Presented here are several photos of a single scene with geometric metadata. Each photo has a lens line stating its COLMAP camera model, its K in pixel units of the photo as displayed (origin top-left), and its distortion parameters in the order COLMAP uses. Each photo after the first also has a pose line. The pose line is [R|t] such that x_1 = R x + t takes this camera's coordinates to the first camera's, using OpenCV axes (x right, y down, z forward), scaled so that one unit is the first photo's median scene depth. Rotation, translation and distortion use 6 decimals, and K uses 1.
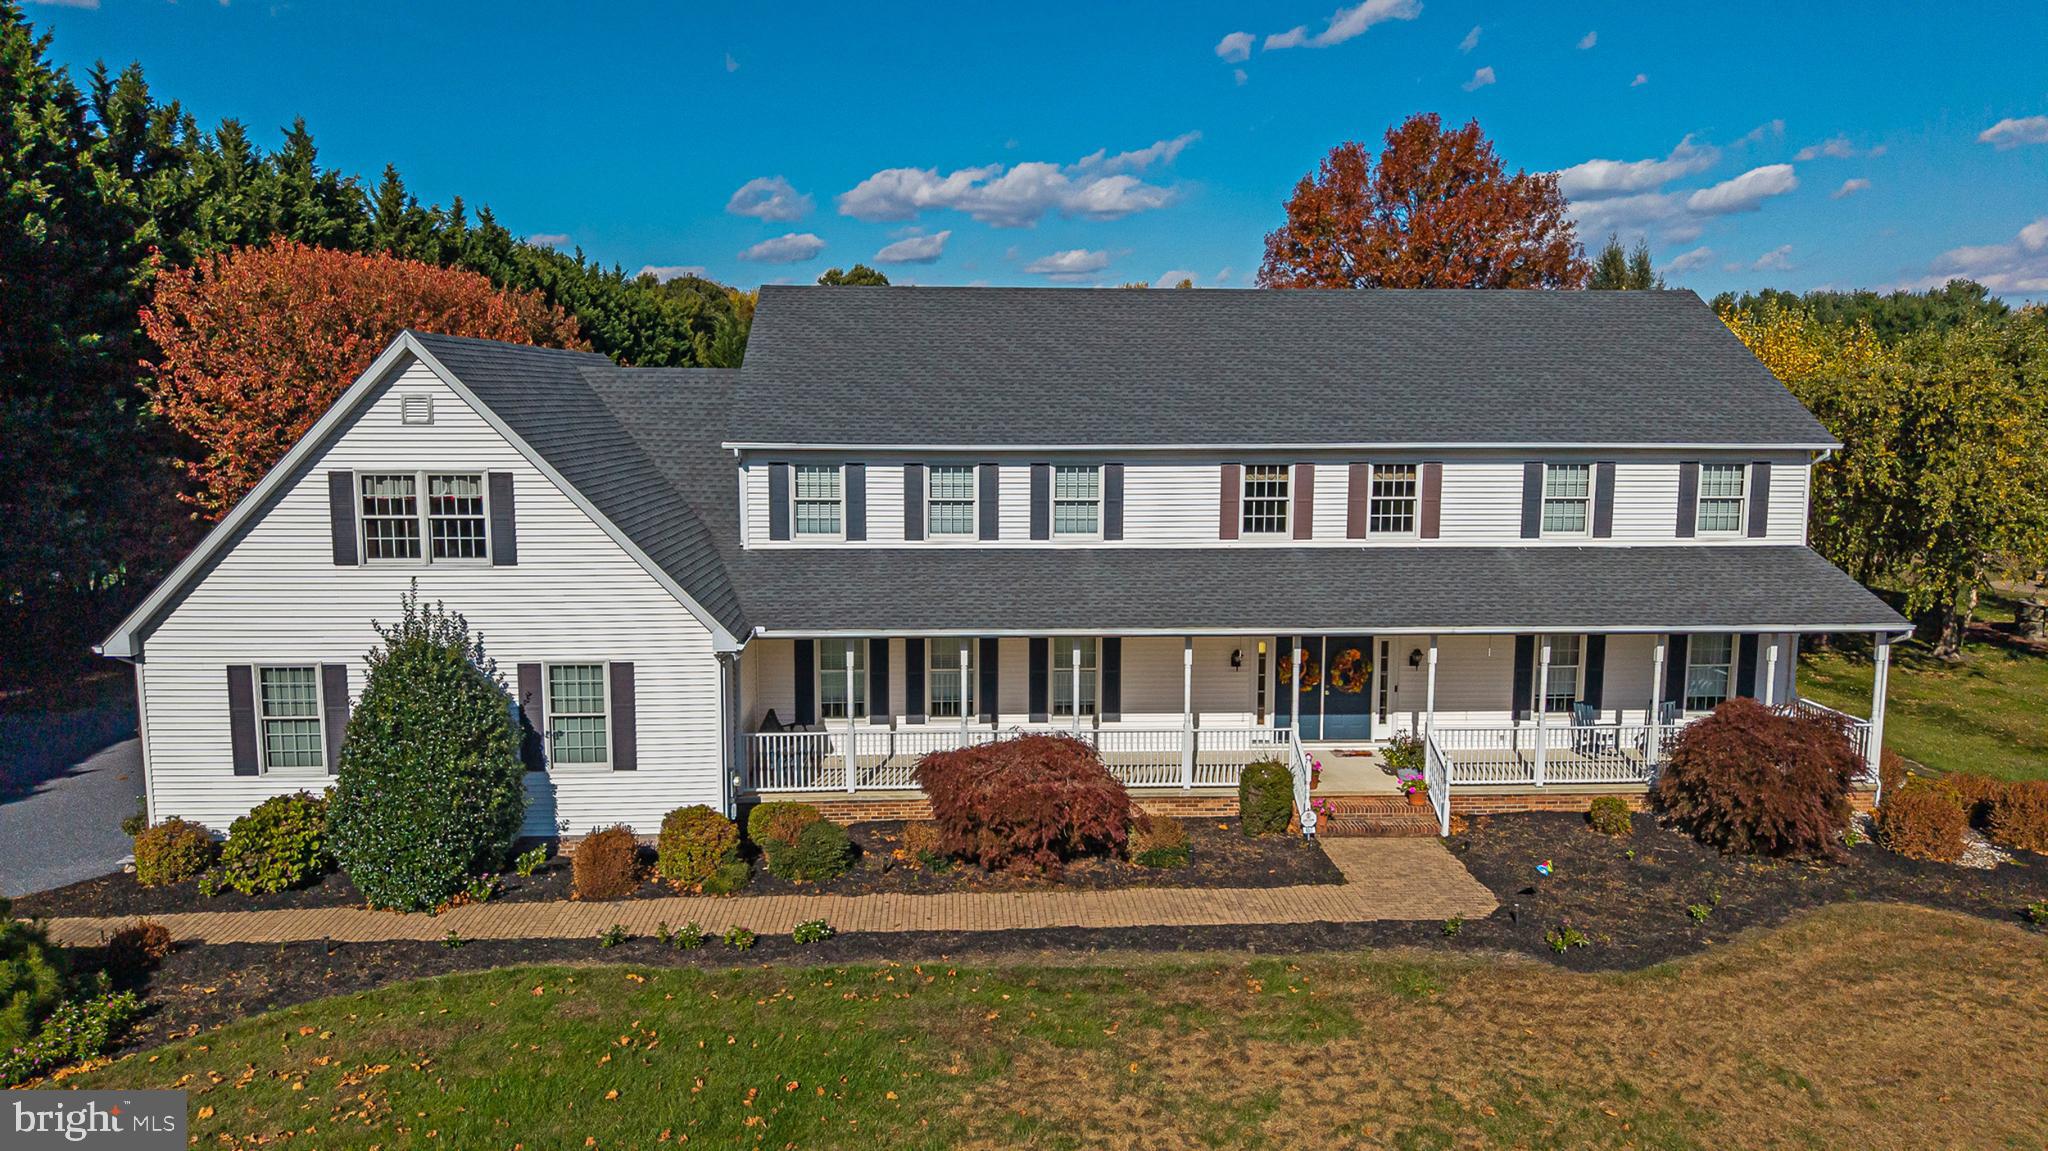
lens RADIAL K [[1389.7, 0, 1022.1], [0, 1389.7, 580.5], [0, 0, 1]] dist [0.035720, -0.035022]
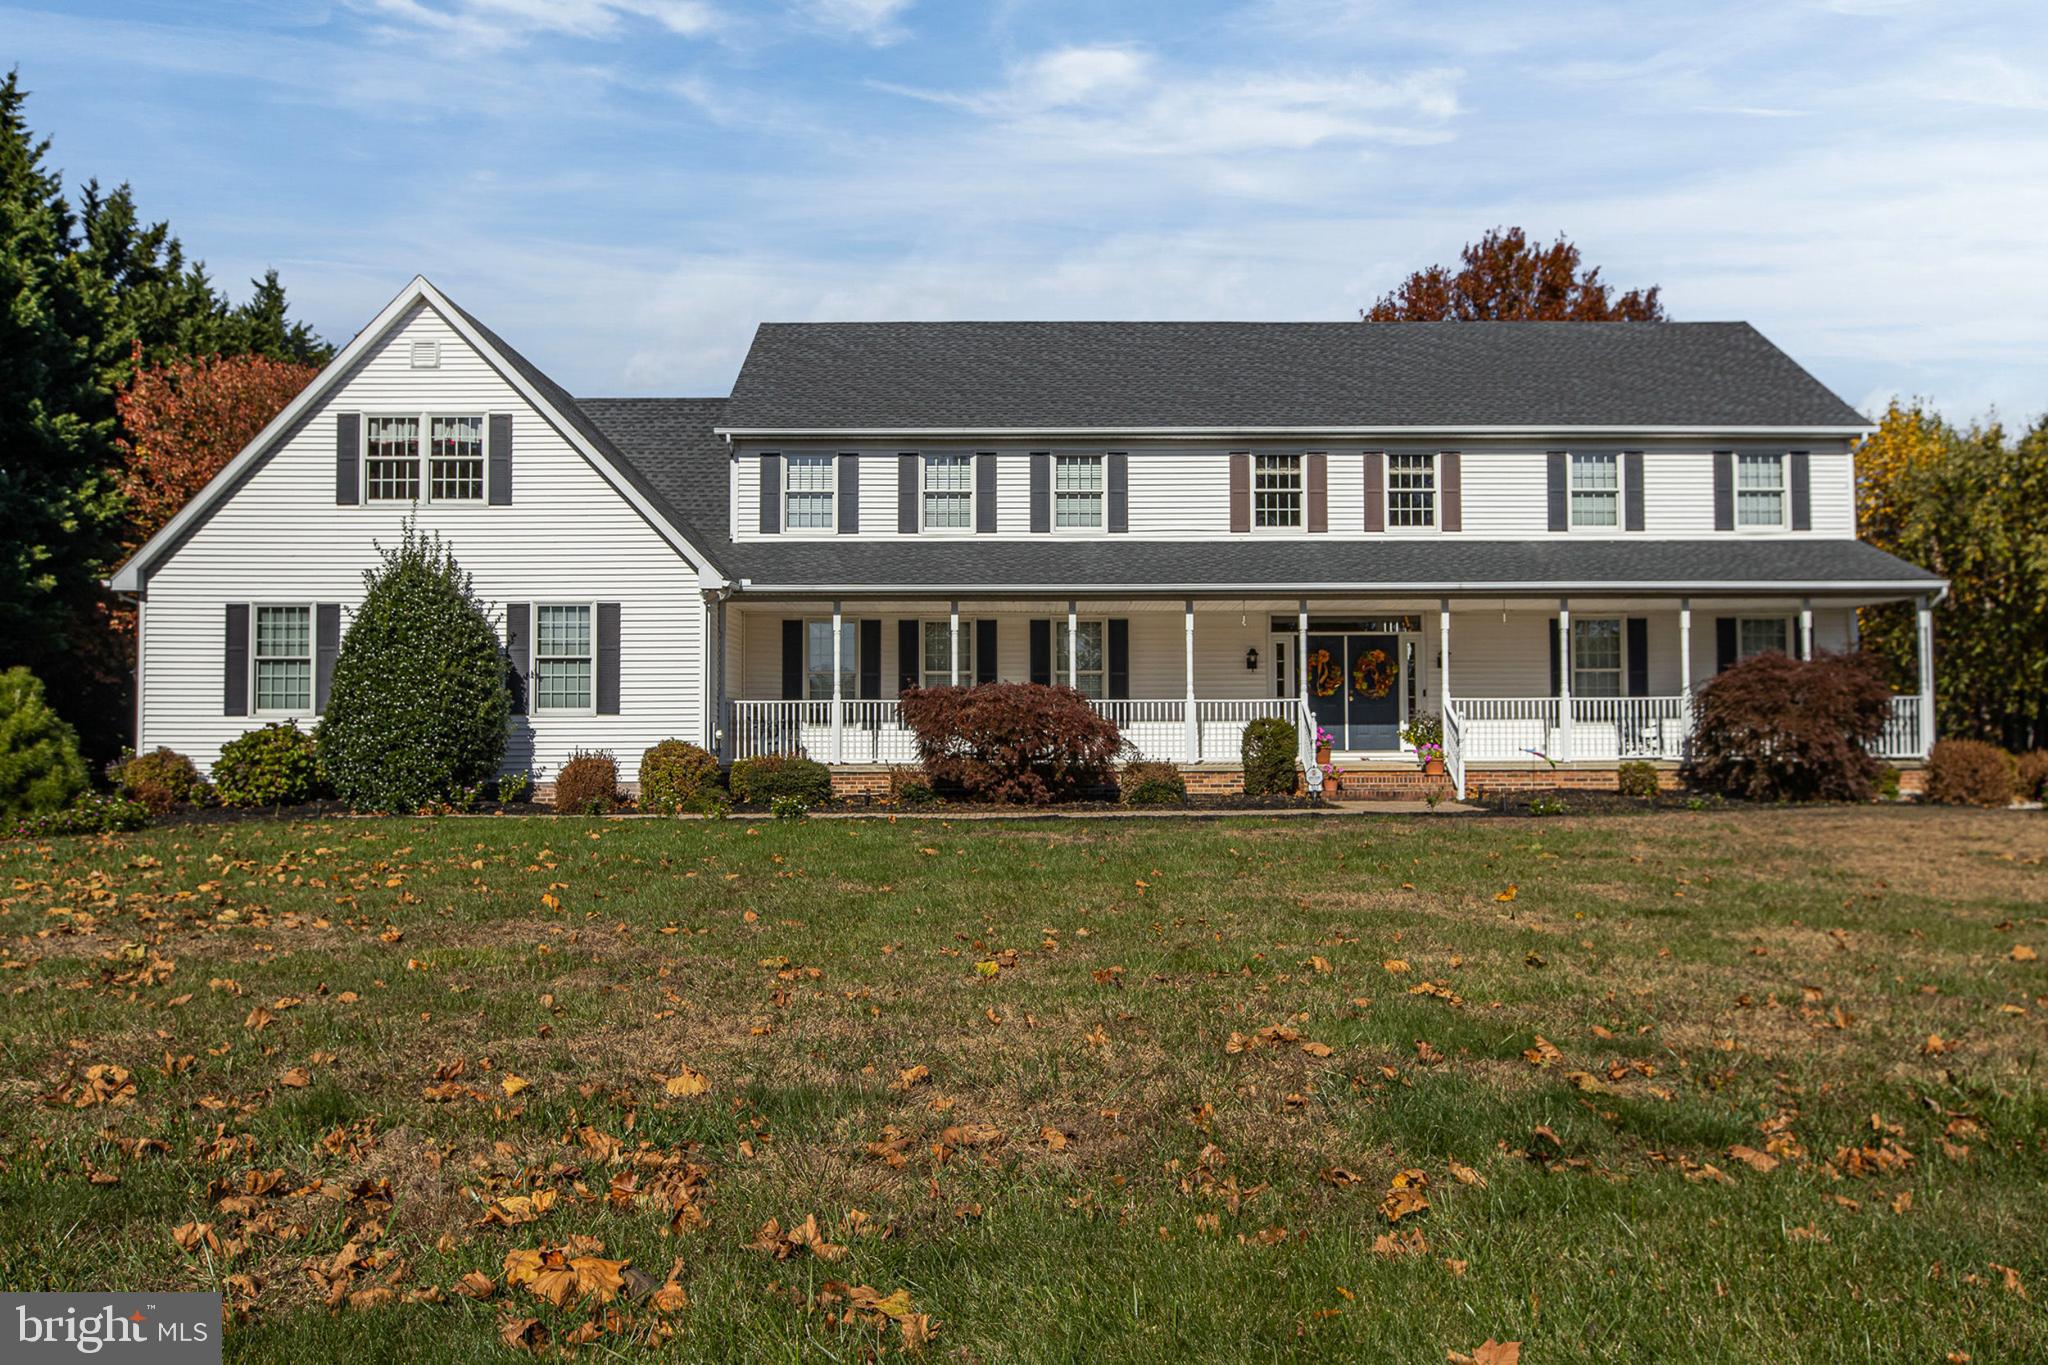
lens RADIAL K [[1822.2, 0, 1022.6], [0, 1822.2, 670.4], [0, 0, 1]] dist [-0.008584, 0.012817]
pose [[0.999001, -0.007059, -0.044128, 0.057295], [-0.000858, 0.984234, -0.176870, 0.297161], [0.044680, 0.176731, 0.983245, -0.227145]]
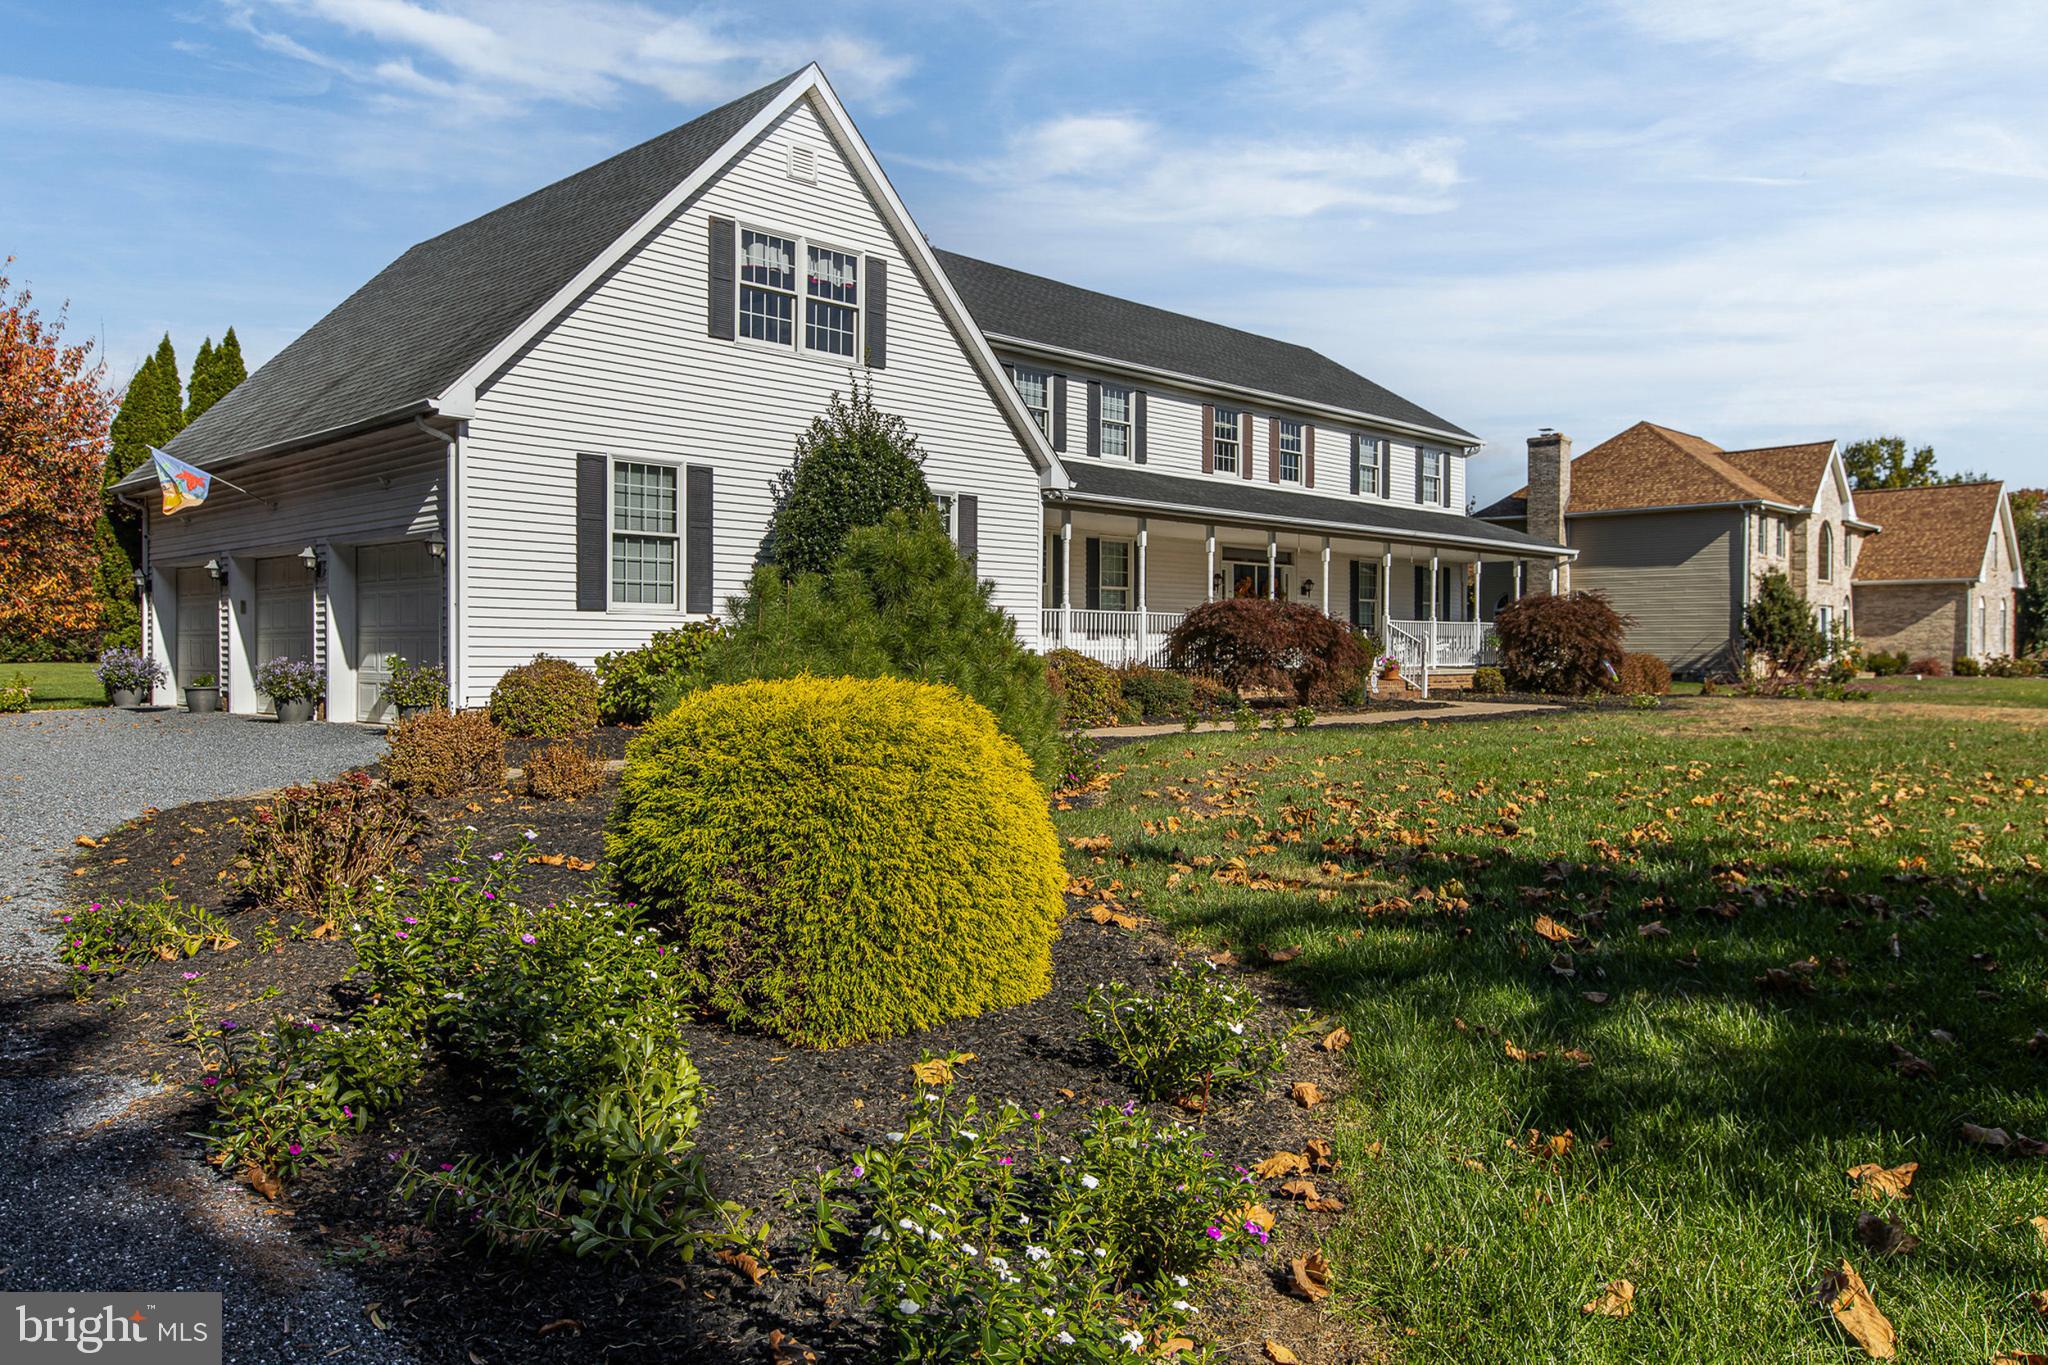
lens RADIAL K [[1466.8, 0, 1023.7], [0, 1466.8, 674.4], [0, 0, 1]] dist [-0.010193, -0.000610]
pose [[0.734999, -0.008036, 0.678020, -0.798673], [0.082165, 0.993617, -0.077293, 0.220438], [-0.673071, 0.112520, 0.730968, 0.265367]]
